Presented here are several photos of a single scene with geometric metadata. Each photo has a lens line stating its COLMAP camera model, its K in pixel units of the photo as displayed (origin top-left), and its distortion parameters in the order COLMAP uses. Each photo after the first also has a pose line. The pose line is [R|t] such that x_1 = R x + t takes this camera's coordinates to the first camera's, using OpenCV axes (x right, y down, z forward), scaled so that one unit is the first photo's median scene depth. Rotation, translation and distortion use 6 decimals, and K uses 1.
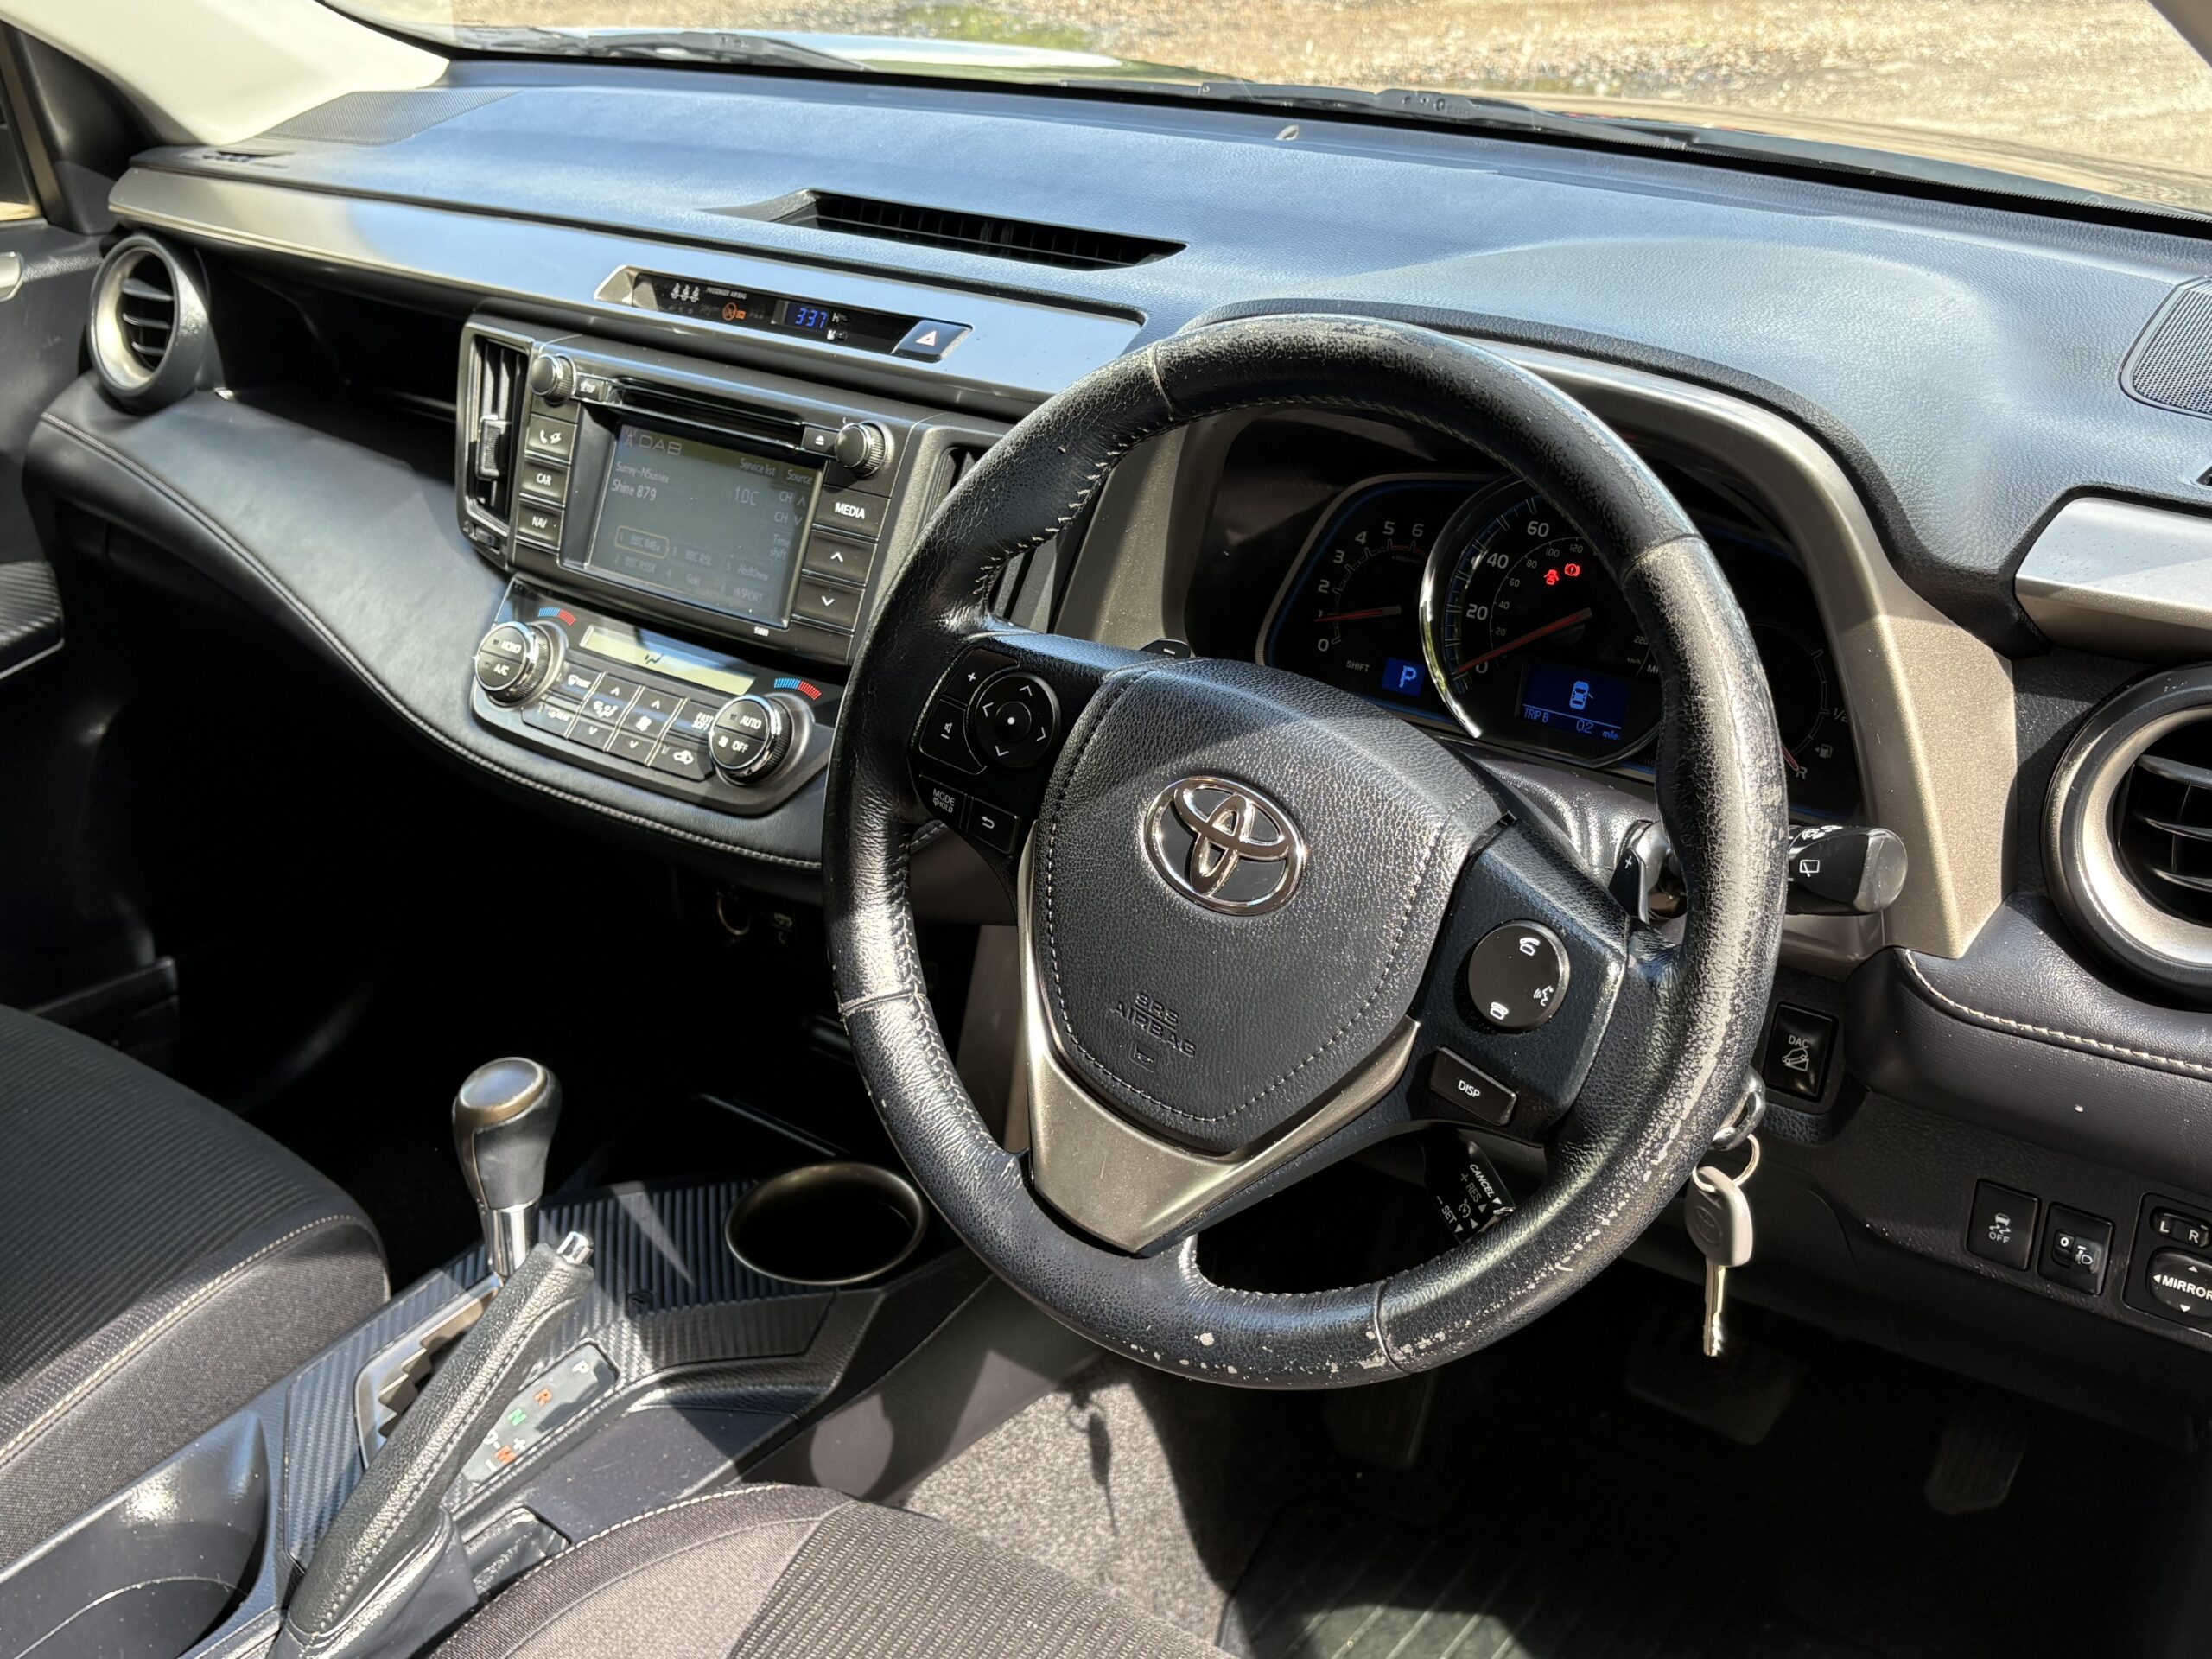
lens RADIAL K [[2362.5, 0, 1106.0], [0, 2362.5, 829.5], [0, 0, 1]] dist [-0.010501, 0.082051]
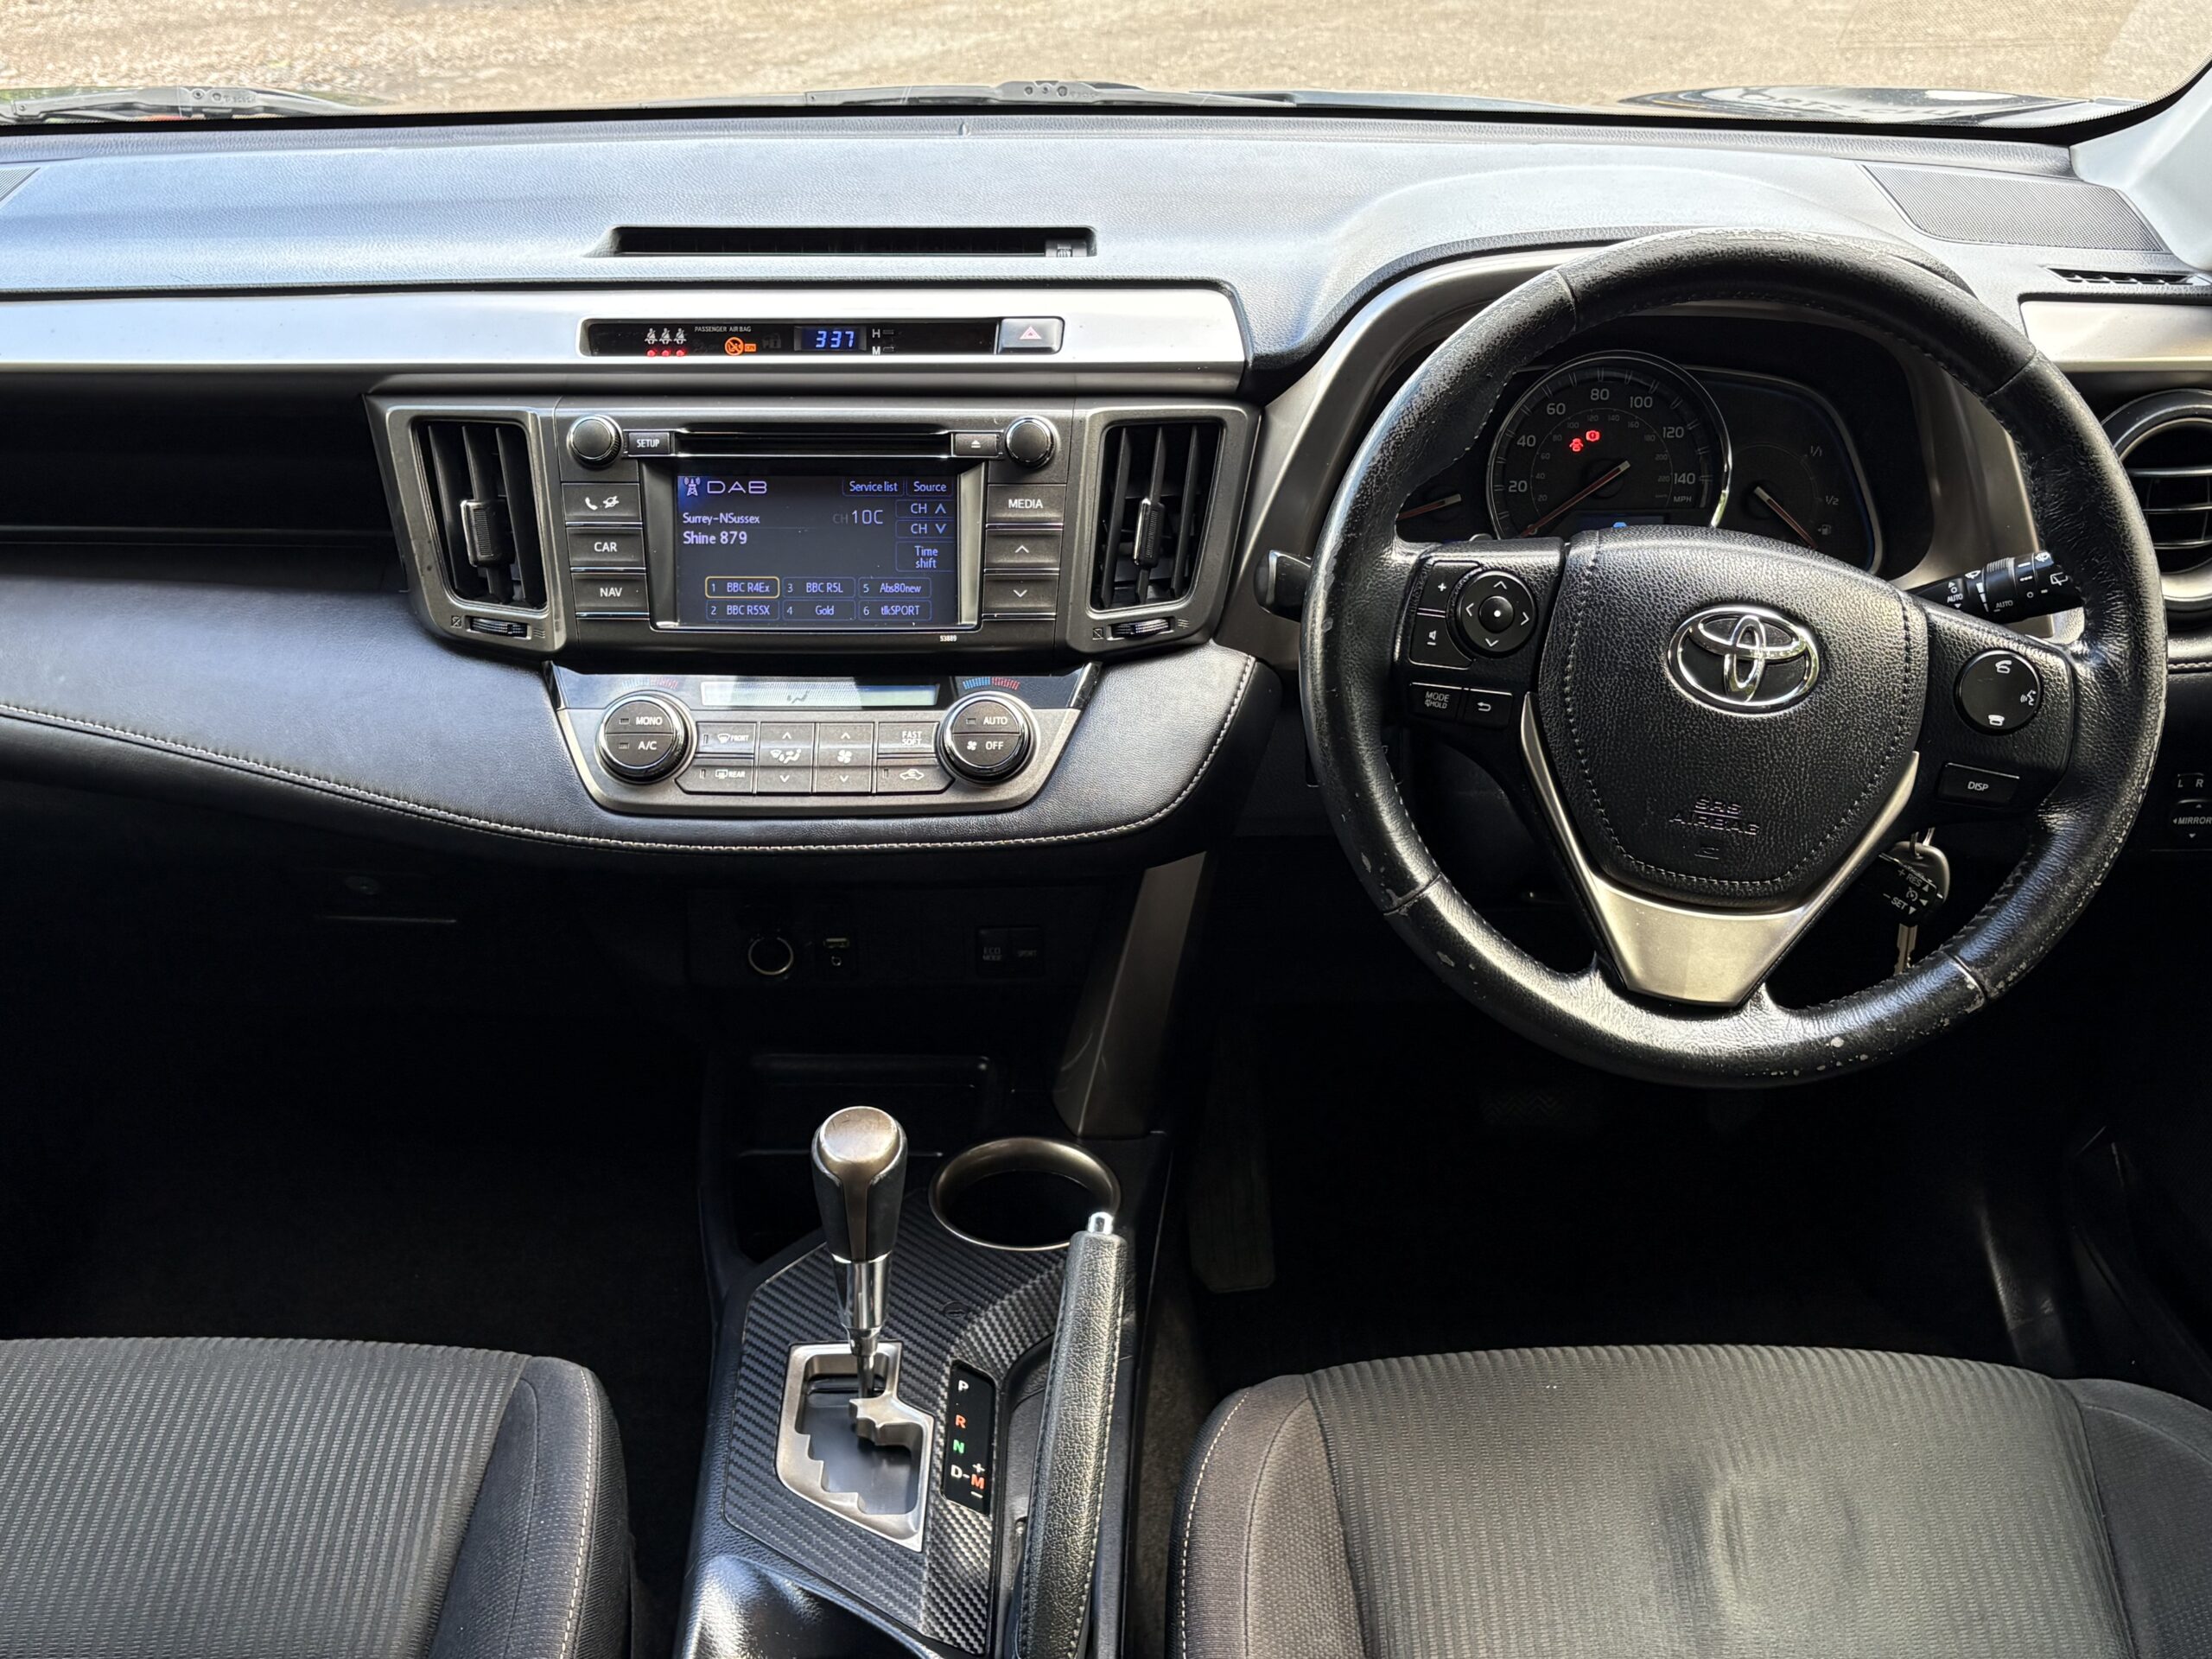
lens RADIAL K [[2362.5, 0, 1106.0], [0, 2362.5, 829.5], [0, 0, 1]] dist [-0.010501, 0.082051]
pose [[0.797042, -0.253513, 0.548138, -0.639204], [0.254808, 0.964051, 0.075359, -0.060149], [-0.547537, 0.079605, 0.832986, 0.108549]]
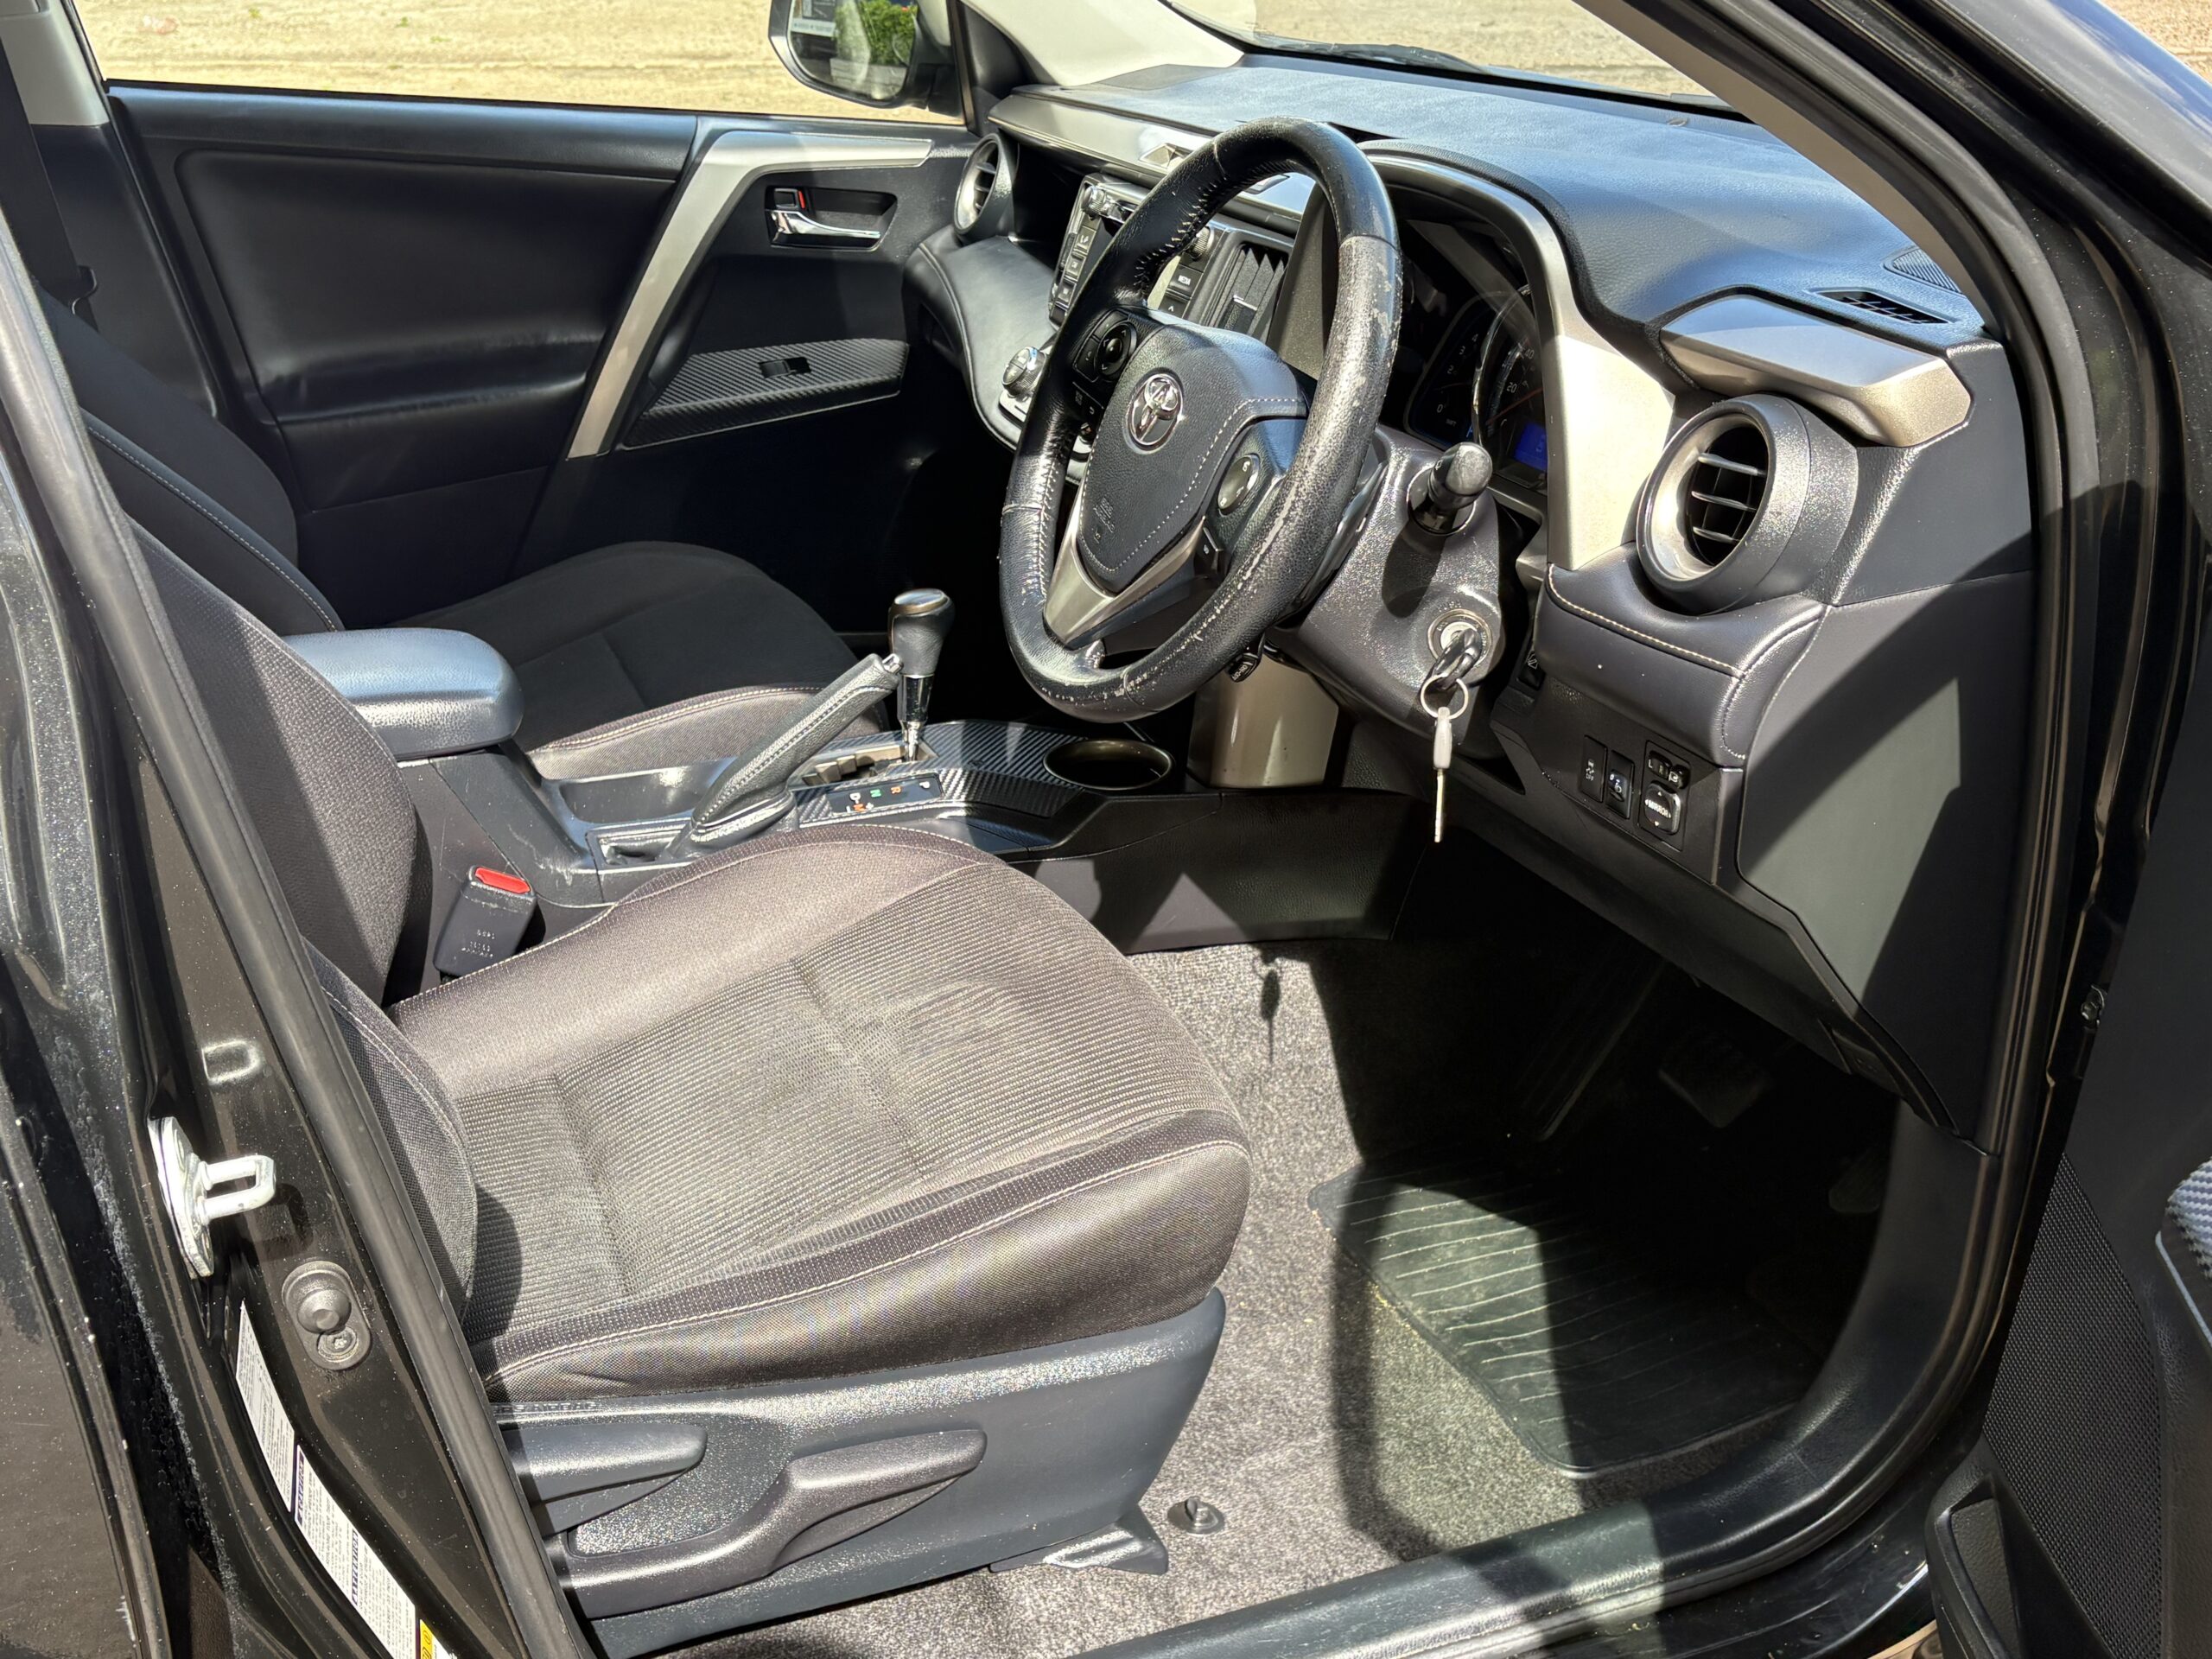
lens RADIAL K [[2357.1, 0, 1106.0], [0, 2357.1, 829.5], [0, 0, 1]] dist [0.215222, -0.746628]
pose [[0.845367, 0.232260, -0.481051, 0.642874], [-0.267981, 0.963407, -0.005782, 0.223373], [0.462105, 0.133800, 0.876674, -0.347173]]
